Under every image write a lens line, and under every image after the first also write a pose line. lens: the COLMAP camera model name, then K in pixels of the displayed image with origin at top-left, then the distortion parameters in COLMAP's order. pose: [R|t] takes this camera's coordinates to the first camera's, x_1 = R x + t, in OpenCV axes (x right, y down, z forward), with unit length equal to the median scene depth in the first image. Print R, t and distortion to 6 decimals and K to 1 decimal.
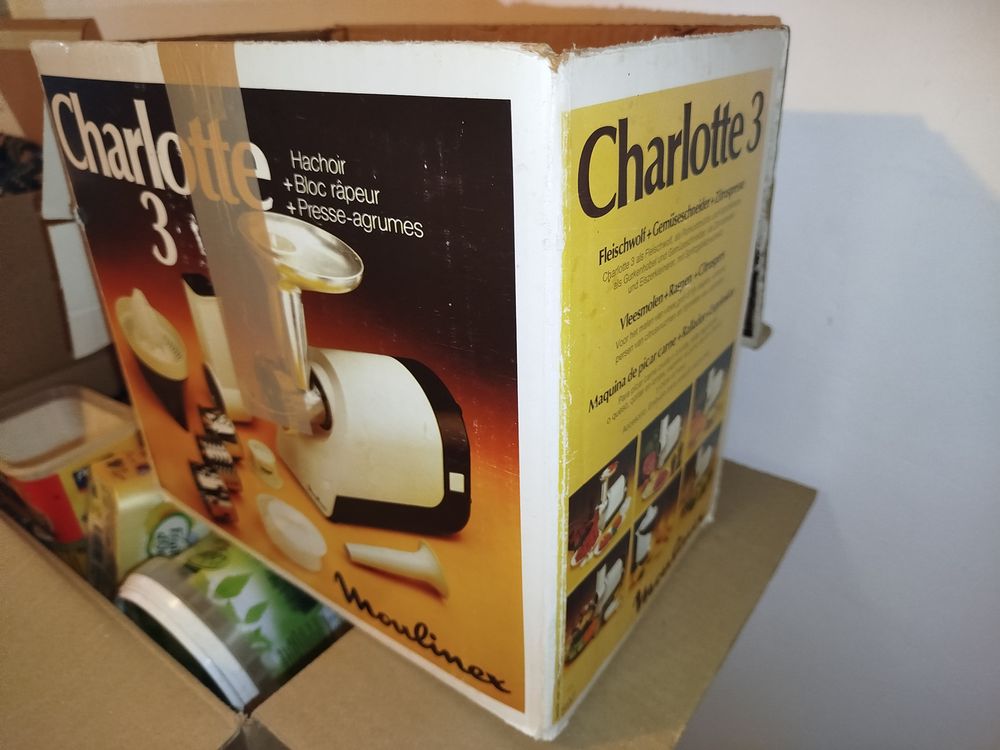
lens RADIAL K [[709.5, 0, 501.7], [0, 709.5, 369.7], [0, 0, 1]] dist [-0.038892, -0.000634]
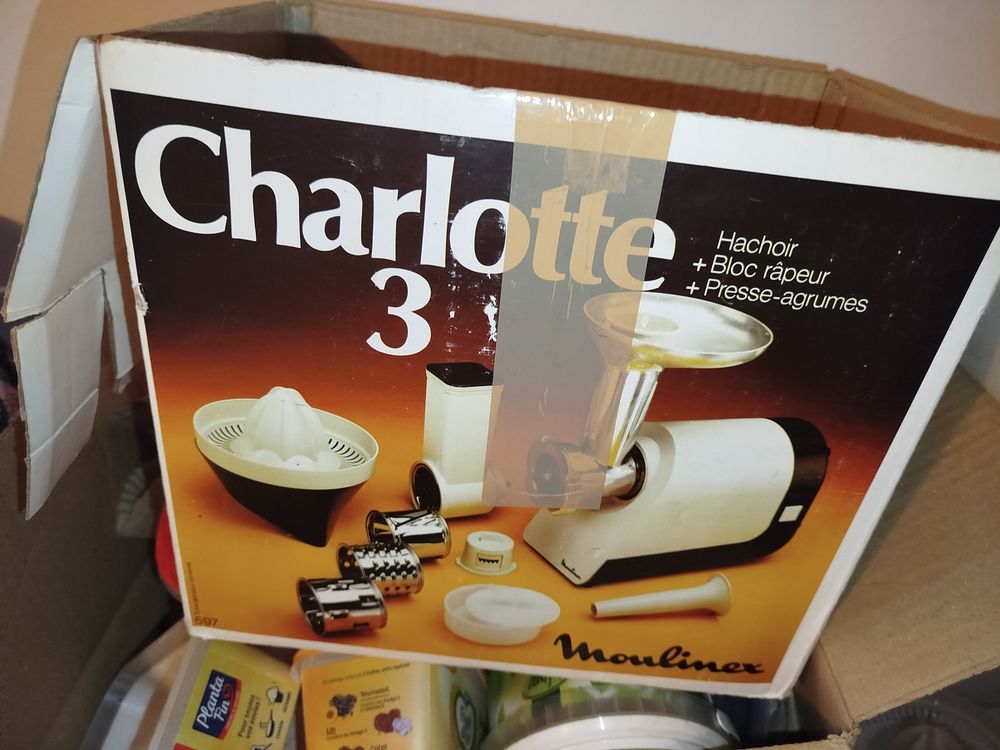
lens RADIAL K [[709.5, 0, 500.5], [0, 709.5, 377.9], [0, 0, 1]] dist [-0.038892, -0.000634]
pose [[0.821590, -0.195356, 0.535561, -0.972112], [0.139743, 0.979804, 0.143025, -0.266385], [-0.552686, -0.042667, 0.832297, 0.338769]]
